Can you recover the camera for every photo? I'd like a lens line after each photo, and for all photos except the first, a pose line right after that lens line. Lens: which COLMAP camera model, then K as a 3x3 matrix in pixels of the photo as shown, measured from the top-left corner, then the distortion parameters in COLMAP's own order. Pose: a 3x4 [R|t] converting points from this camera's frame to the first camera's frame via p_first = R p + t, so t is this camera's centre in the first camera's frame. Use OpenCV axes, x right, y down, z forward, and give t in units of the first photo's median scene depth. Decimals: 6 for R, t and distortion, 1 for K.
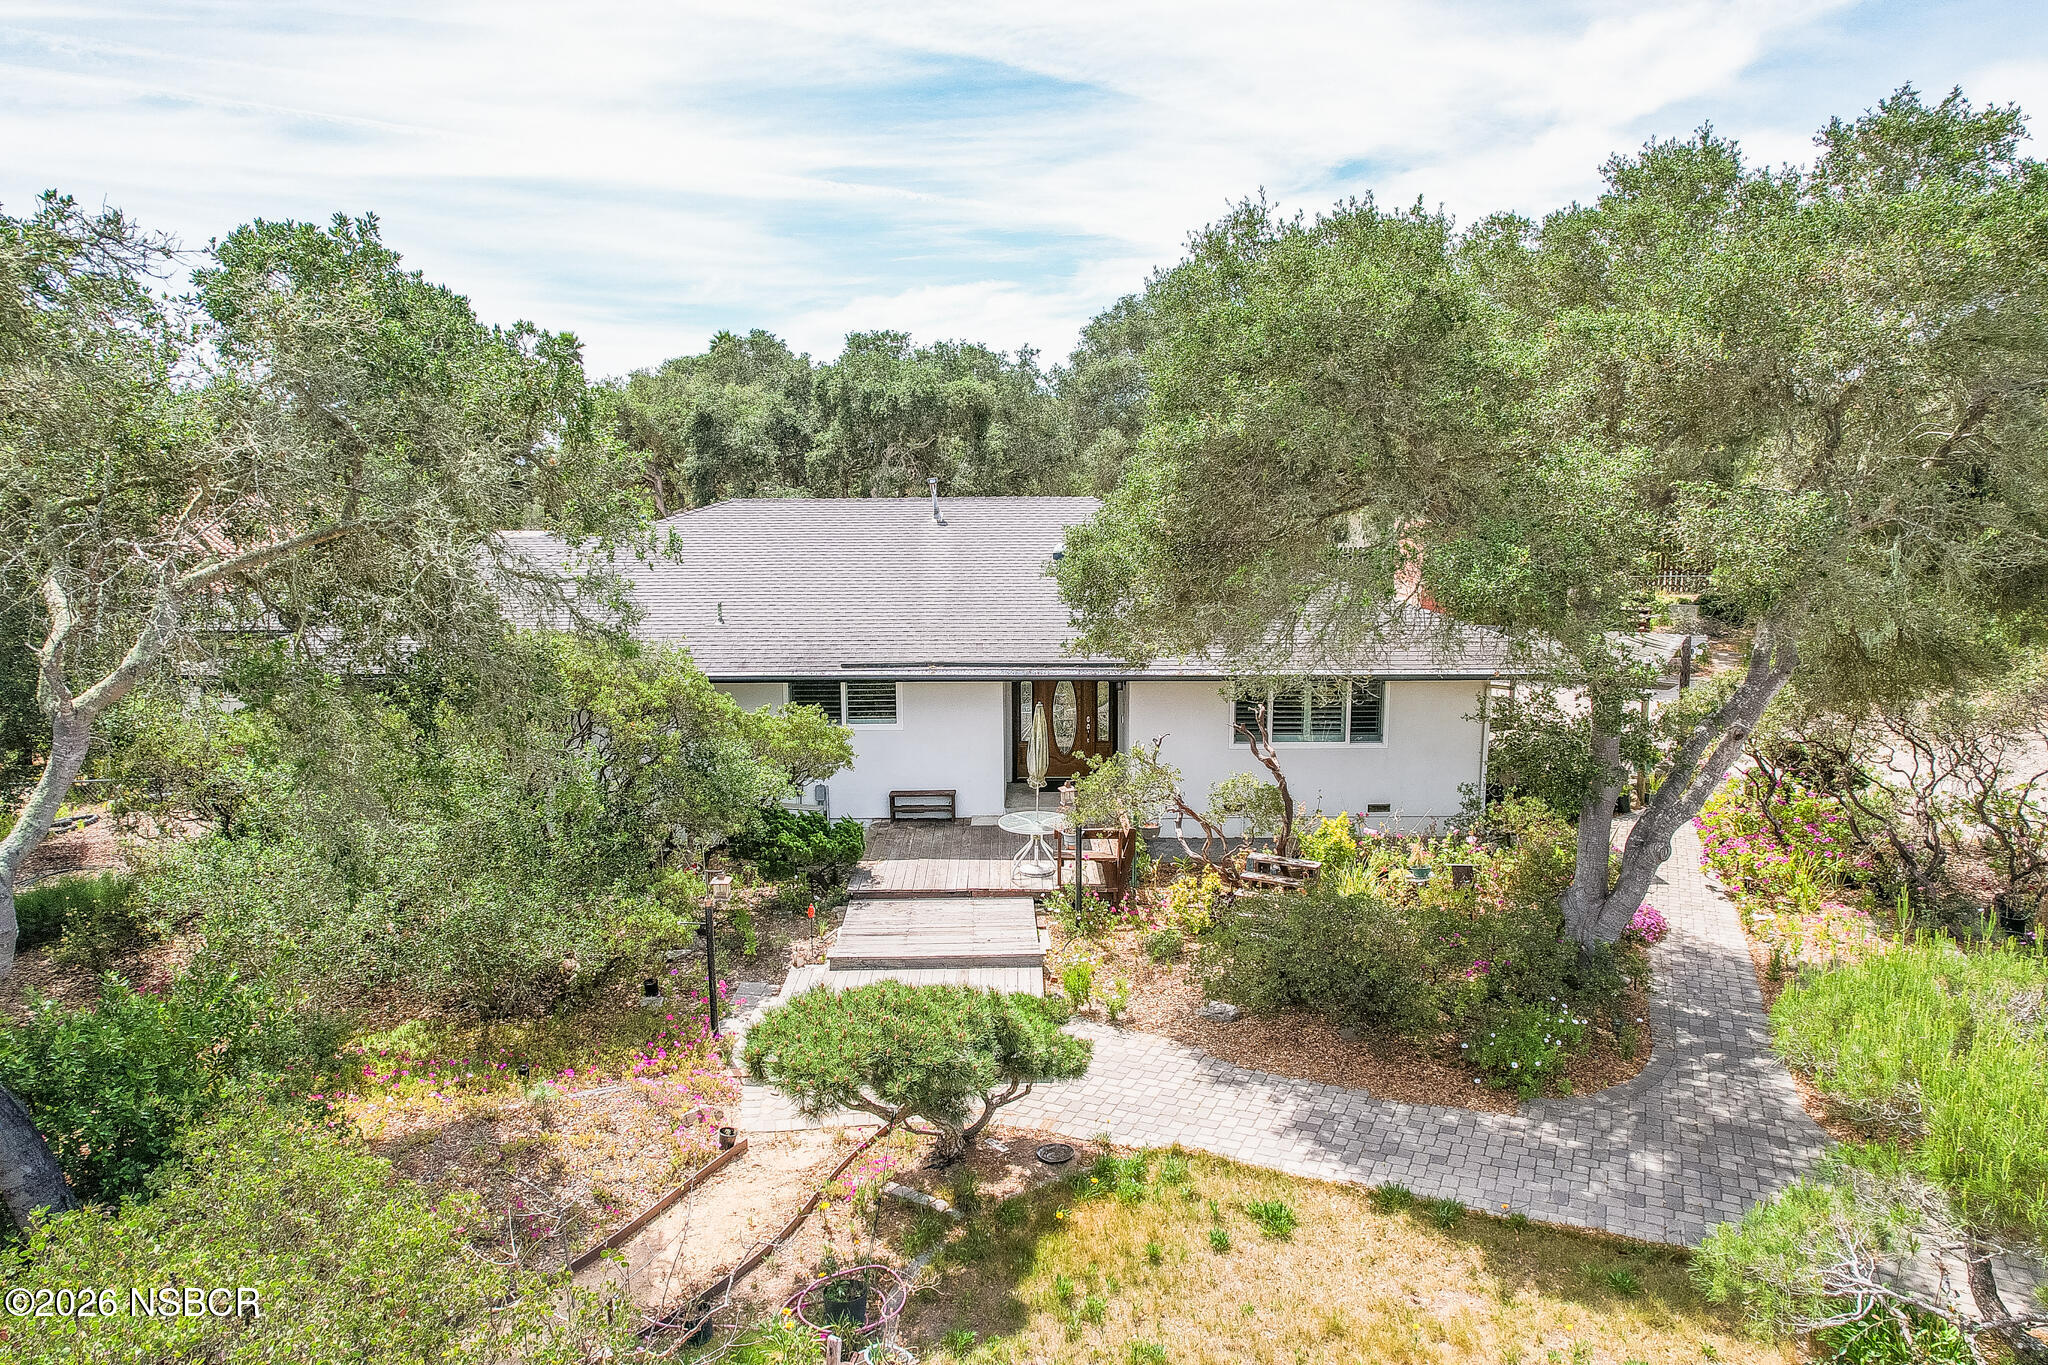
lens RADIAL K [[1273.0, 0, 1067.6], [0, 1273.0, 712.6], [0, 0, 1]] dist [-0.056078, 0.046409]
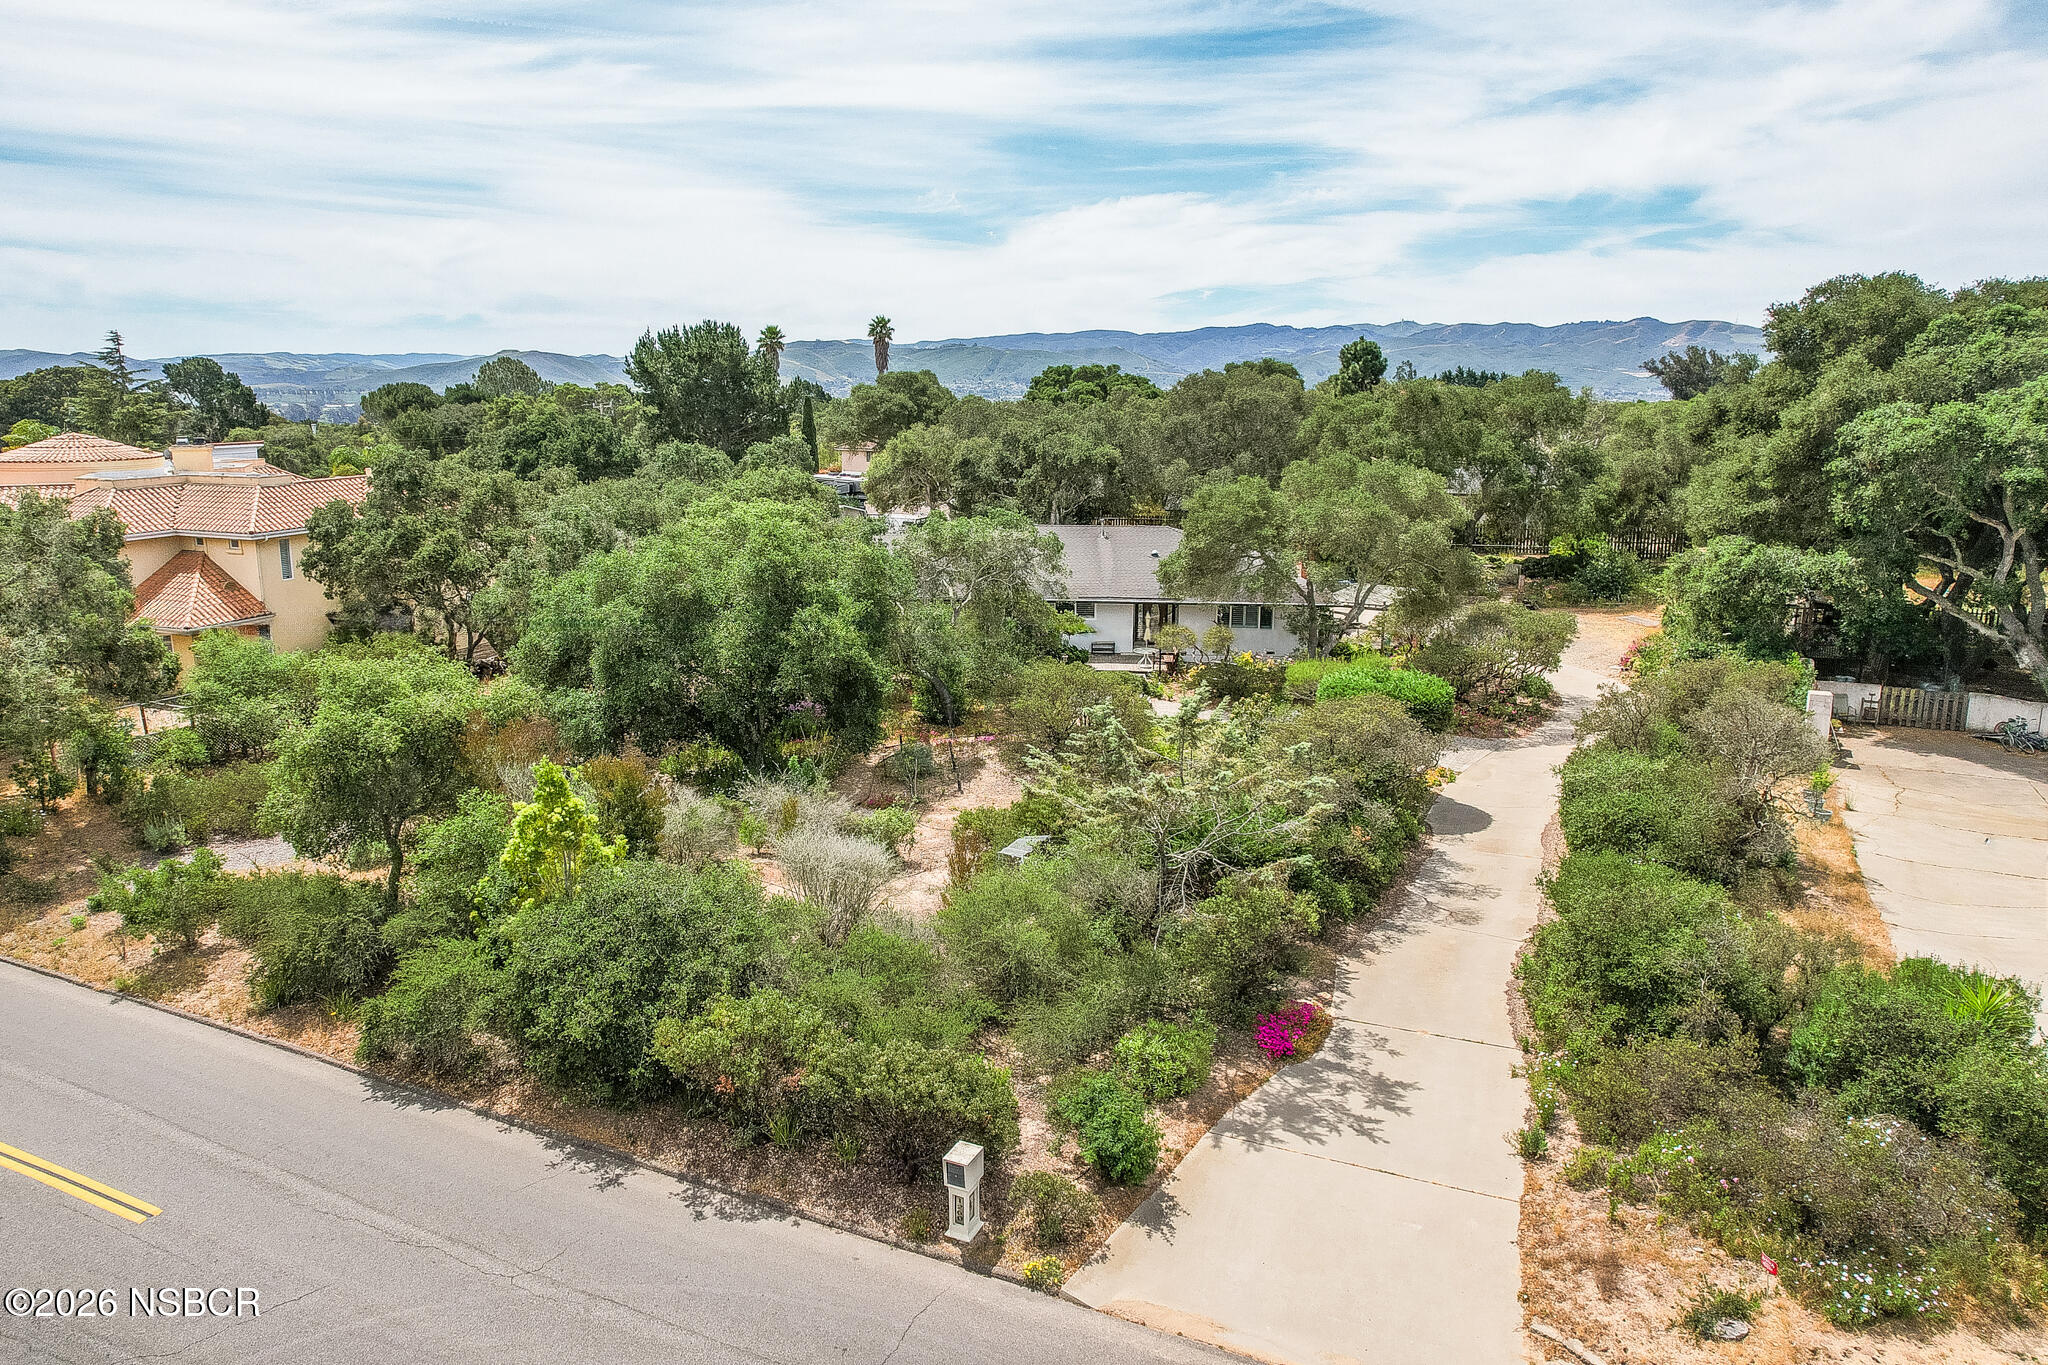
lens RADIAL K [[1385.7, 0, 1072.6], [0, 1385.7, 681.3], [0, 0, 1]] dist [-0.056704, 0.048571]
pose [[0.998582, 0.020259, -0.049222, -0.036580], [-0.018456, 0.999152, 0.036810, 0.041131], [0.049926, -0.035850, 0.998109, -2.315854]]
